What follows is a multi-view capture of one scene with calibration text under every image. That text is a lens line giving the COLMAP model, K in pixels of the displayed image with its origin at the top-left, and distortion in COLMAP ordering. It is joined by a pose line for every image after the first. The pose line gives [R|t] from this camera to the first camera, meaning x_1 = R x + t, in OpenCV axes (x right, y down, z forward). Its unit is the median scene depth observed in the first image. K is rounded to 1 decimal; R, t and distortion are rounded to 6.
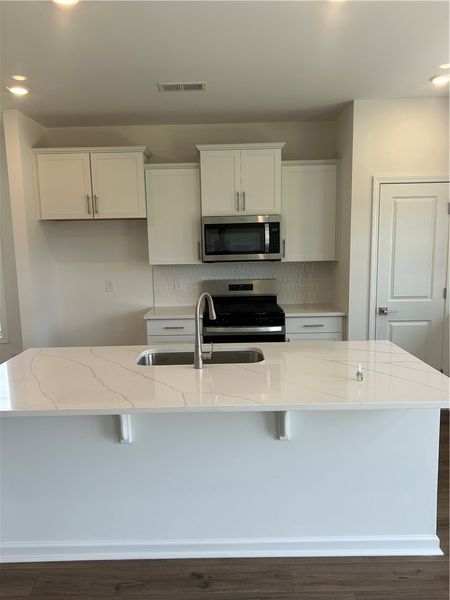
lens RADIAL K [[453.2, 0, 224.4], [0, 453.2, 311.2], [0, 0, 1]] dist [0.043963, -0.032497]
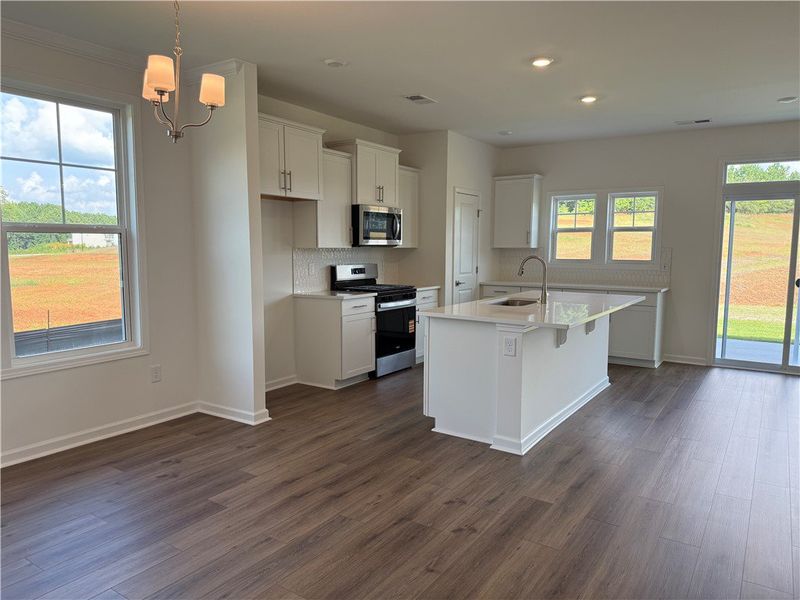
lens RADIAL K [[560.9, 0, 393.8], [0, 560.9, 303.4], [0, 0, 1]] dist [0.055227, -0.031279]
pose [[0.557243, -0.063176, 0.827943, -1.386633], [0.102429, 0.994716, 0.006963, 0.034676], [-0.824008, 0.080925, 0.560770, 0.239592]]
